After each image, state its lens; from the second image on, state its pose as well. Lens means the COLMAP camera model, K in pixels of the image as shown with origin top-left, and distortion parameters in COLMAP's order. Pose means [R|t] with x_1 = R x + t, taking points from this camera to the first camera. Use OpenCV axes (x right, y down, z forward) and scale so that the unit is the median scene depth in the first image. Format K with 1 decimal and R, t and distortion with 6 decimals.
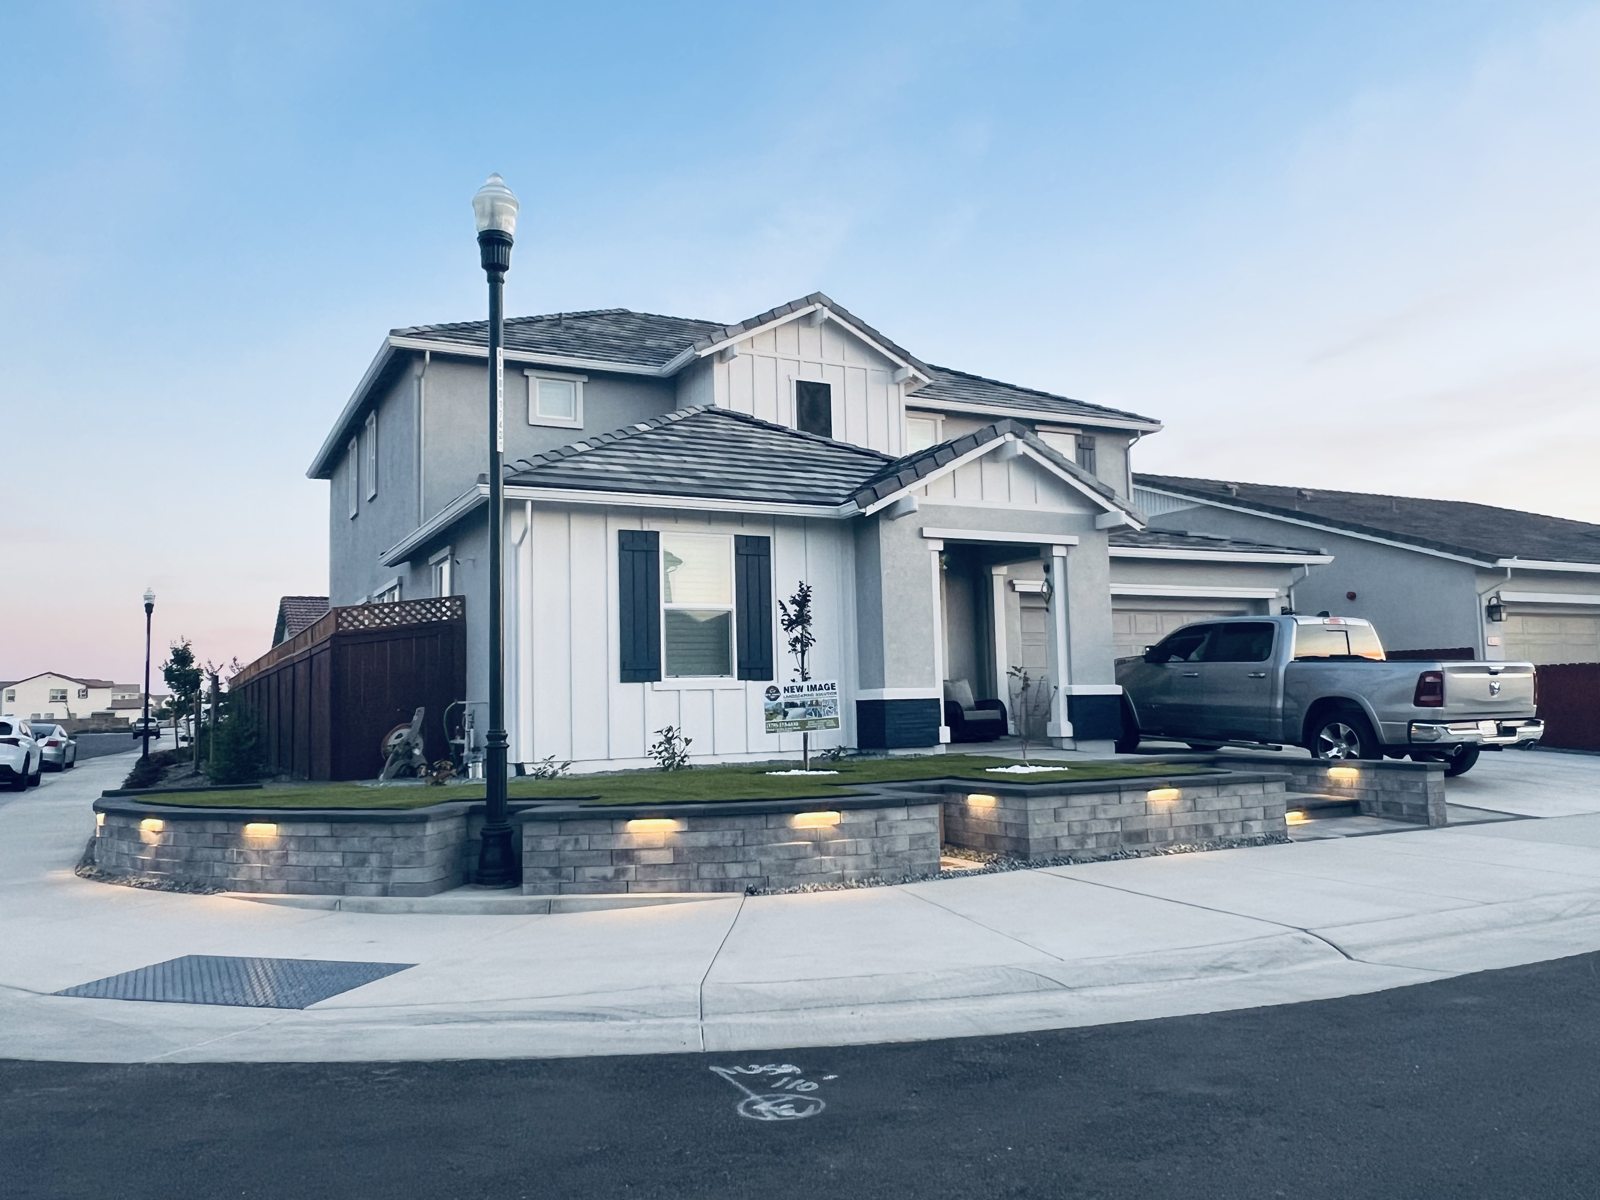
lens RADIAL K [[1231.2, 0, 800.0], [0, 1231.2, 600.0], [0, 0, 1]] dist [0.010907, 0.000811]
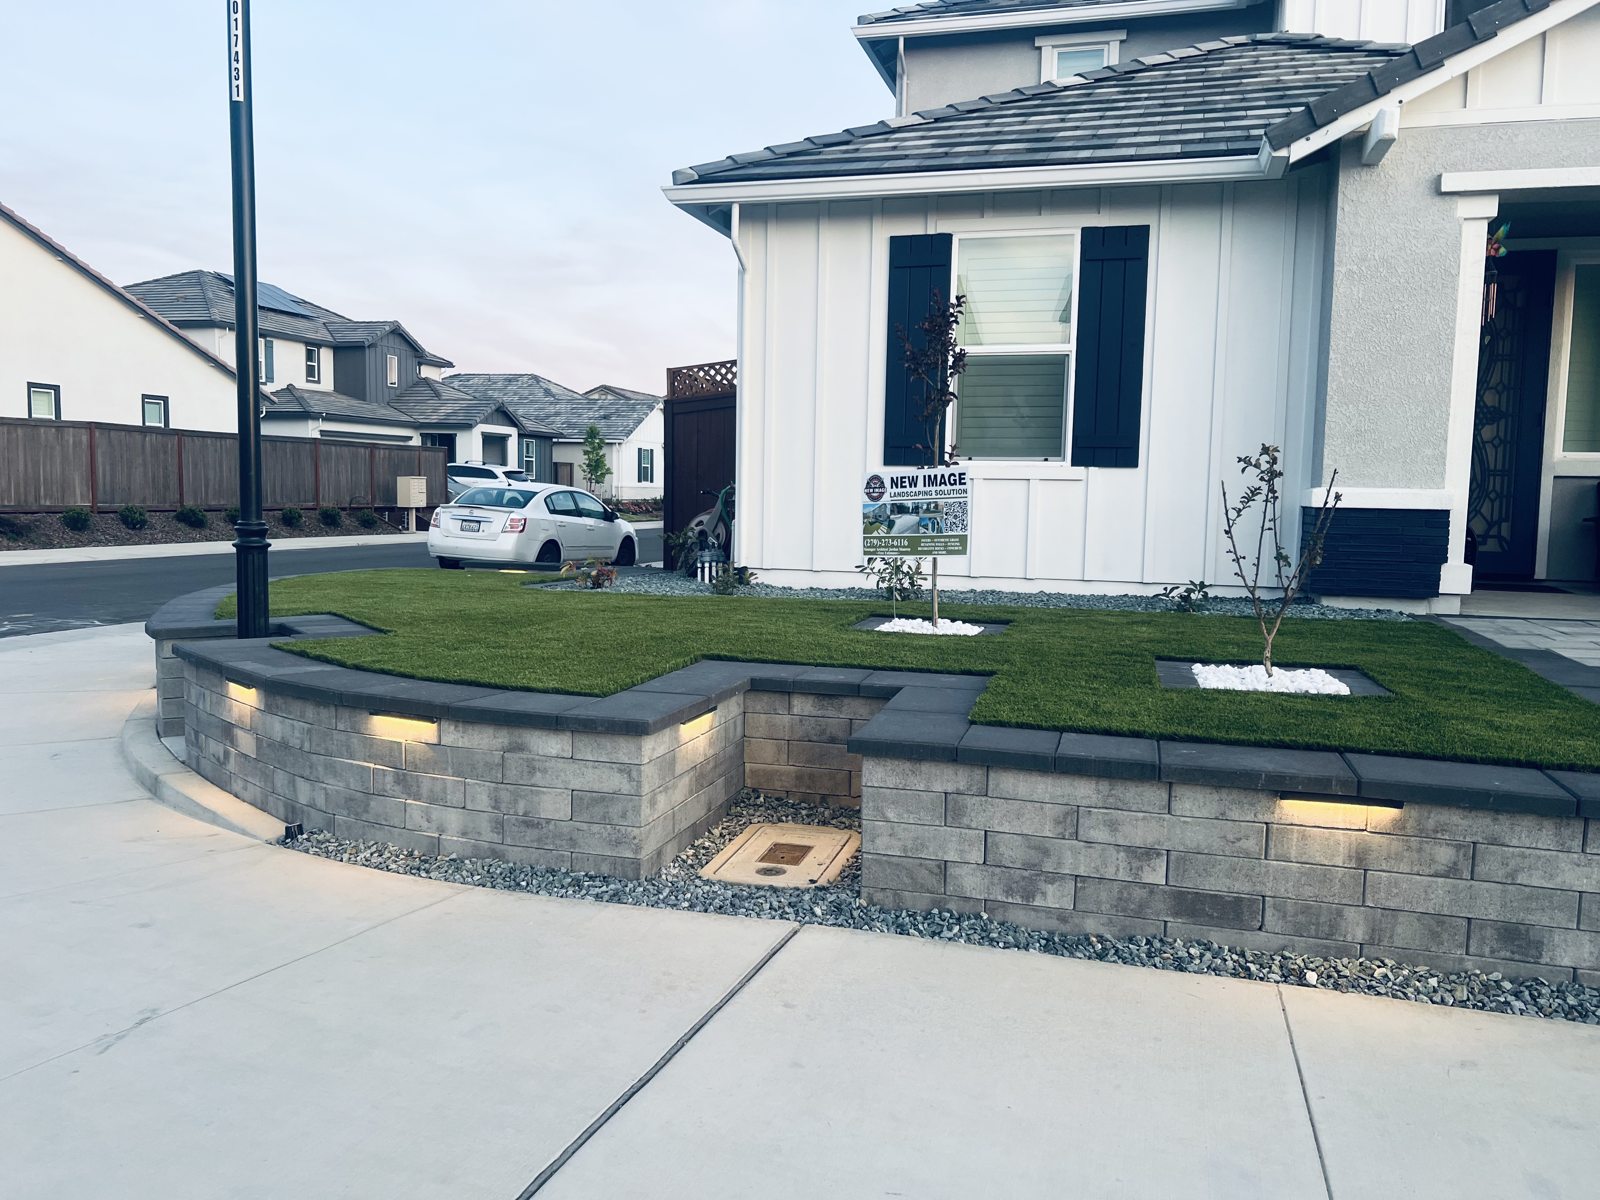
lens RADIAL K [[1215.2, 0, 800.0], [0, 1215.2, 600.0], [0, 0, 1]] dist [0.064669, -0.087919]
pose [[0.717870, 0.101249, -0.688776, 0.357688], [0.022640, 0.985449, 0.168455, 0.030012], [0.695809, -0.136523, 0.705132, 0.557688]]
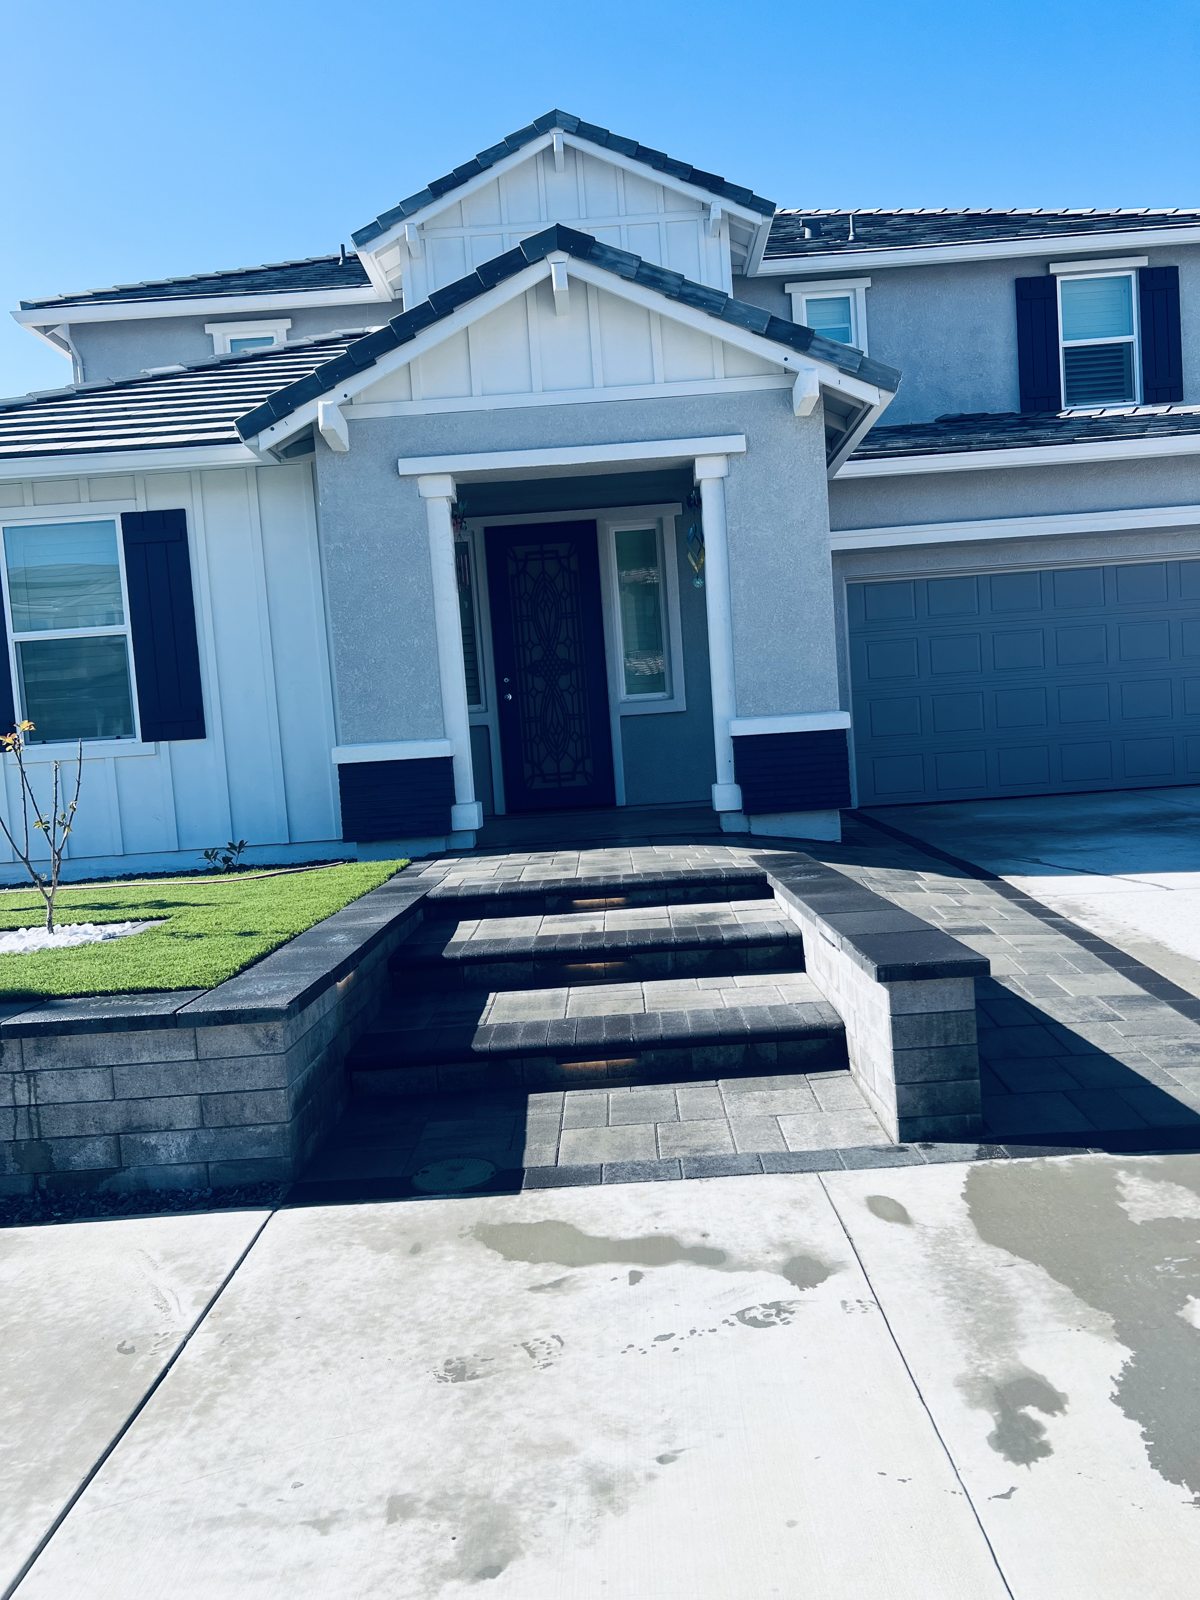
lens RADIAL K [[1215.2, 0, 607.1], [0, 1215.2, 833.2], [0, 0, 1]] dist [0.064669, -0.087919]
pose [[0.886974, -0.002610, -0.461811, 0.577128], [0.084557, 0.983997, 0.156842, 0.040039], [0.454012, -0.178164, 0.873001, 0.667998]]
